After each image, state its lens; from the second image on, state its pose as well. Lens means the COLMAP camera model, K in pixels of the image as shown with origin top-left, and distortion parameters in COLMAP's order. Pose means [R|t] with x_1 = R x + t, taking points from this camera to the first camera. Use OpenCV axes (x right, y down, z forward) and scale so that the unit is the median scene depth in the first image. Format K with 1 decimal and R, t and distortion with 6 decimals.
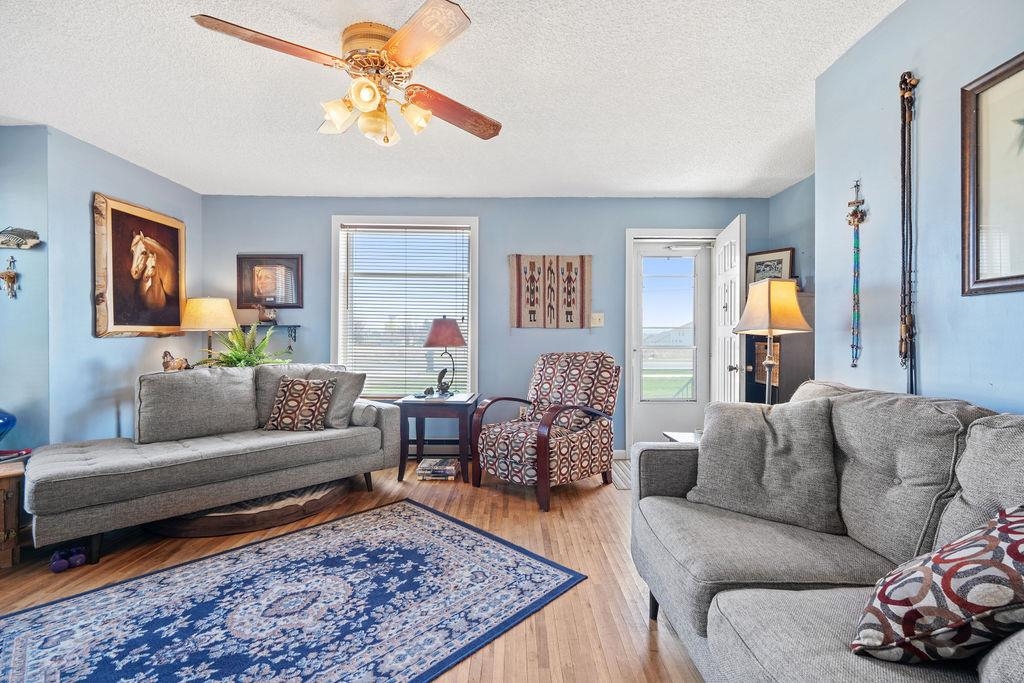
lens RADIAL K [[465.8, 0, 518.1], [0, 465.8, 340.2], [0, 0, 1]] dist [-0.000977, -0.000304]
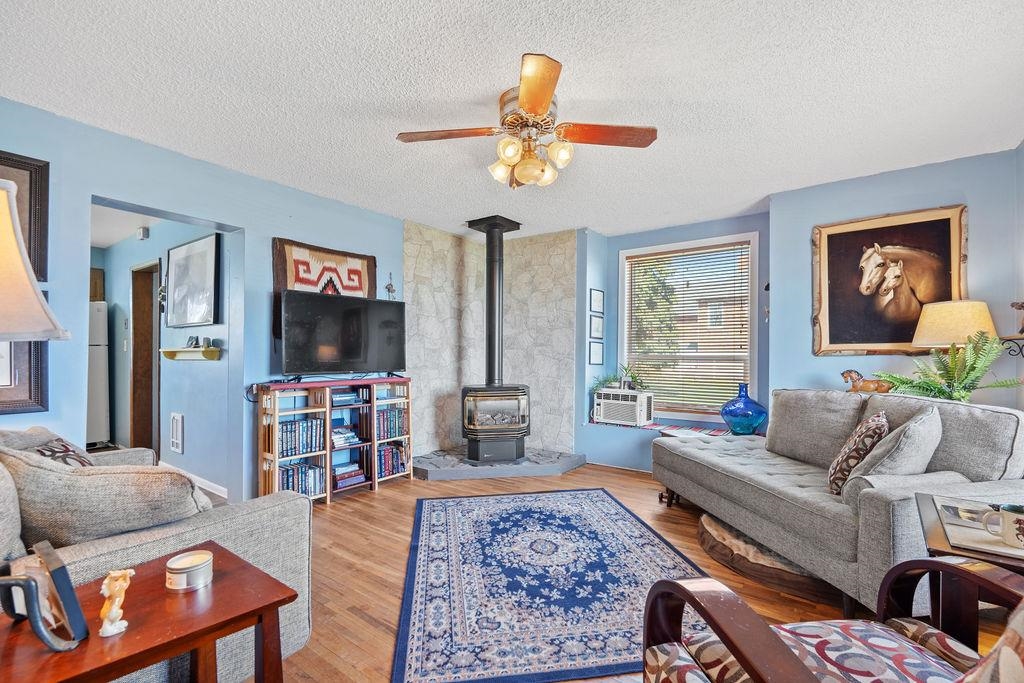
lens RADIAL K [[465.8, 0, 519.4], [0, 465.8, 348.7], [0, 0, 1]] dist [-0.000977, -0.000304]
pose [[-0.612710, -0.010851, -0.790234, 0.557493], [-0.008316, 0.999939, -0.007283, -0.010842], [0.790264, 0.002109, -0.612762, 1.511785]]
